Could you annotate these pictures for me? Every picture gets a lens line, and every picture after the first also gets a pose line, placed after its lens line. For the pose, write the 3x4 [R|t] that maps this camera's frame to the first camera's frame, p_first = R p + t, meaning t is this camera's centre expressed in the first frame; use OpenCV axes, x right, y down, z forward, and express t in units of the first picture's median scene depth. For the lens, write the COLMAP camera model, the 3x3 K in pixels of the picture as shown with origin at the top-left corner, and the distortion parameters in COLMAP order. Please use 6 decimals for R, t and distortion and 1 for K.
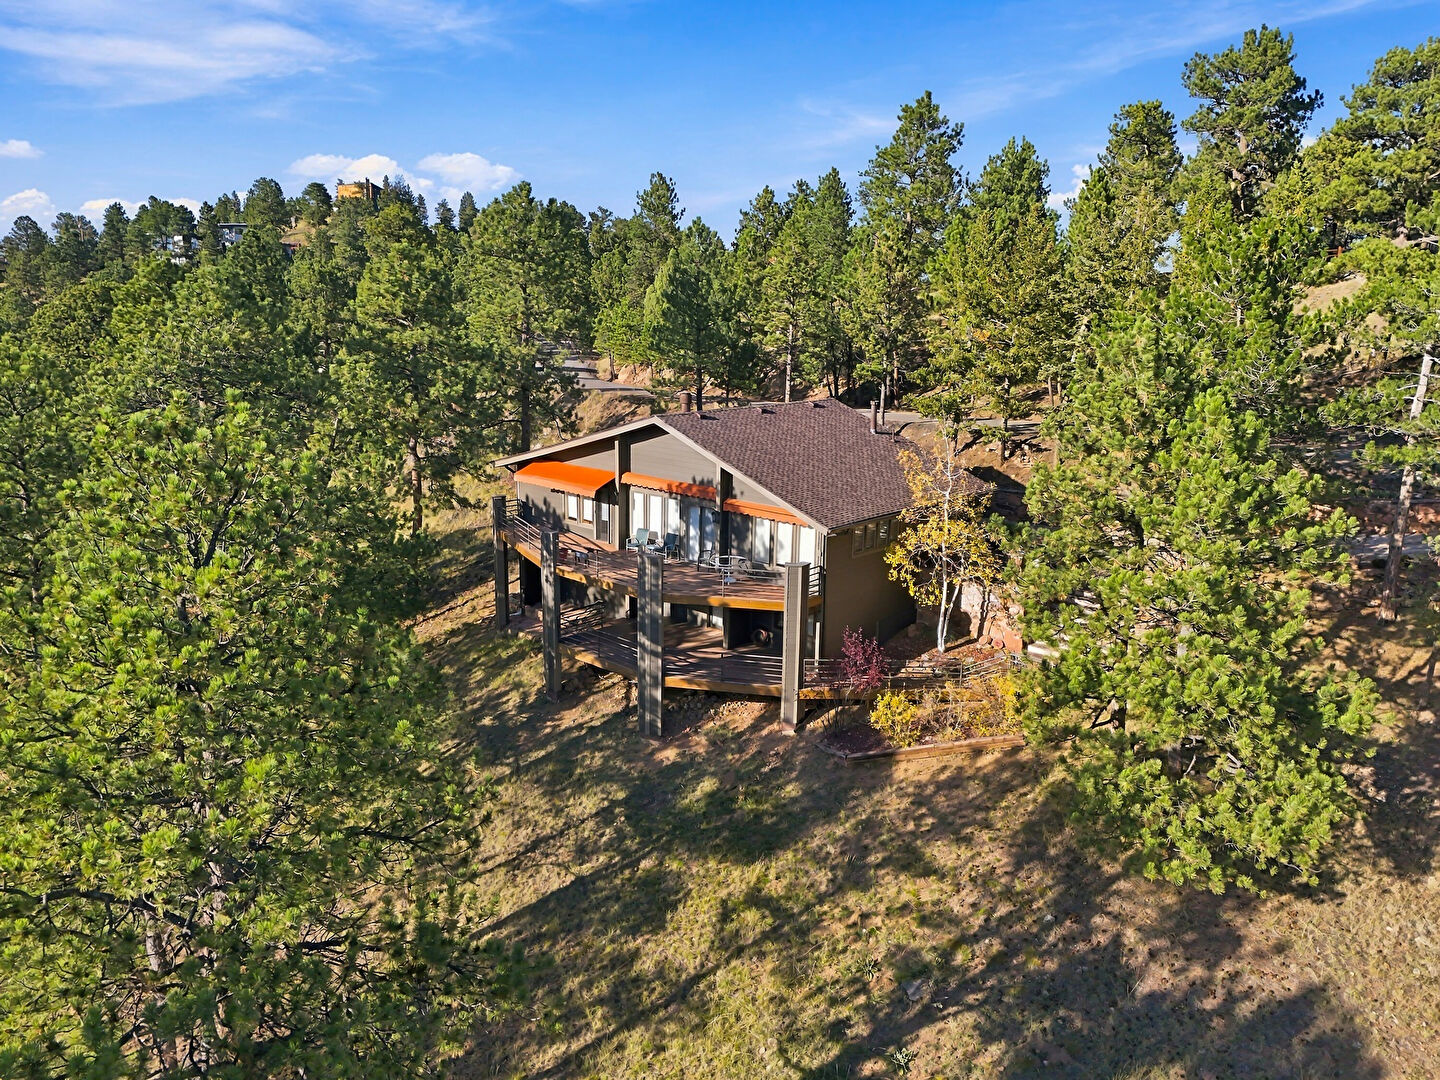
lens RADIAL K [[1004.5, 0, 716.7], [0, 1004.5, 560.8], [0, 0, 1]] dist [0.002292, -0.001798]
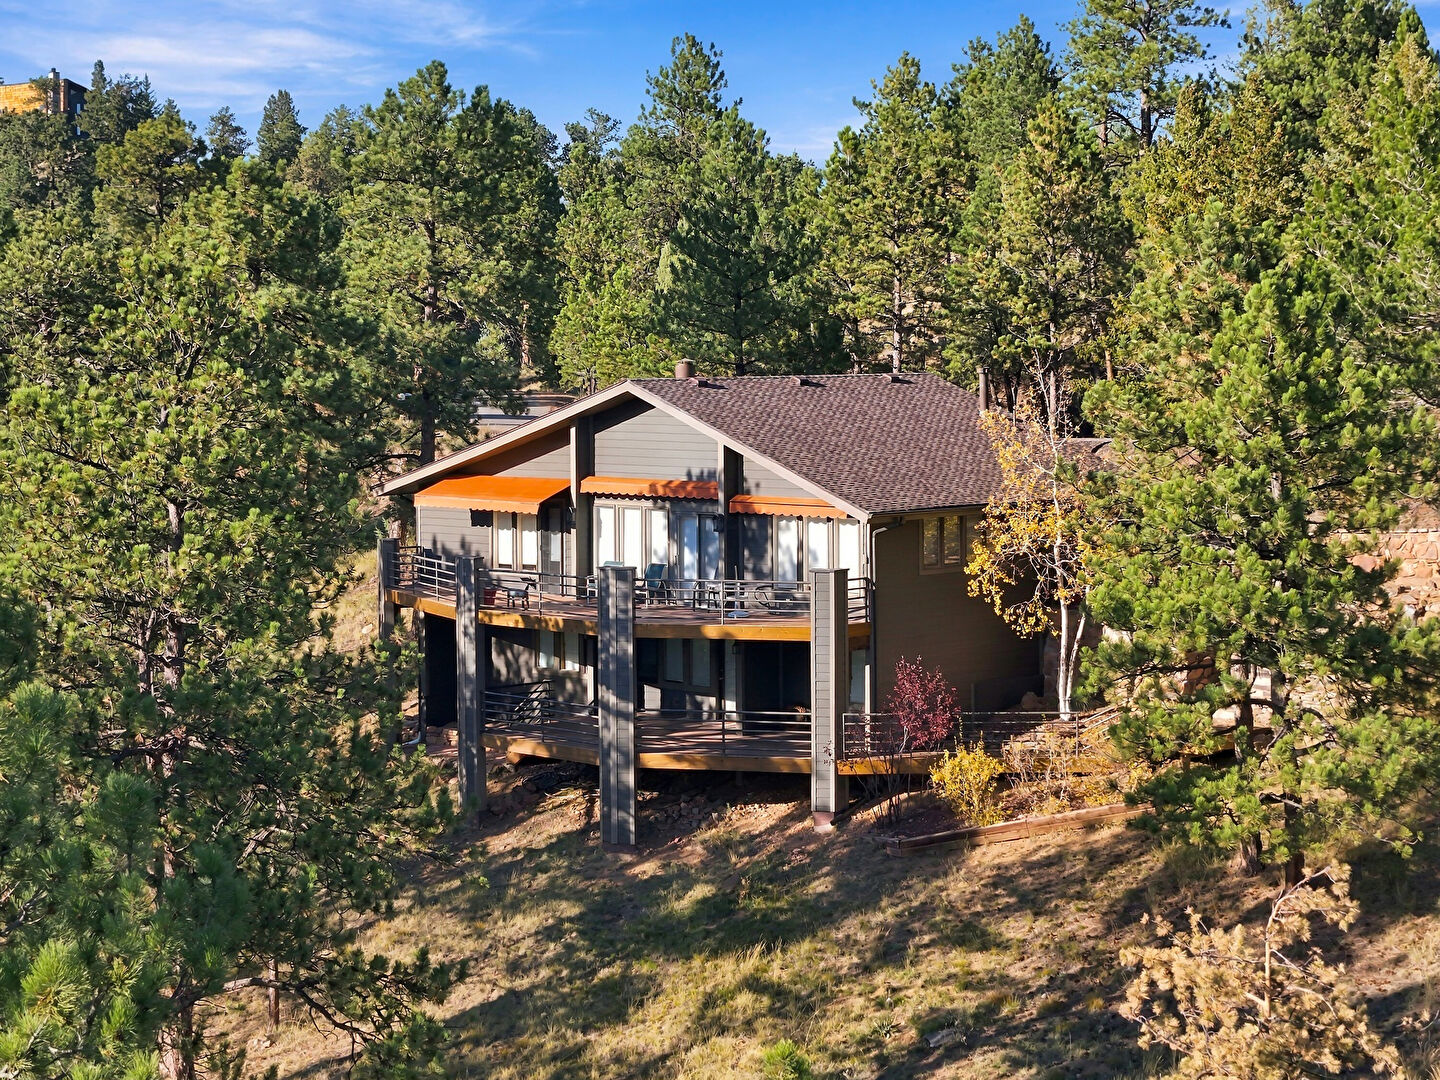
lens RADIAL K [[2937.7, 0, 720.0], [0, 2937.7, 540.0], [0, 0, 1]] dist [-0.941802, 7.371778]
pose [[0.997152, -0.019660, -0.072809, 0.140086], [0.005468, 0.981730, -0.190199, 0.334388], [0.075219, 0.189260, 0.979042, -0.884046]]
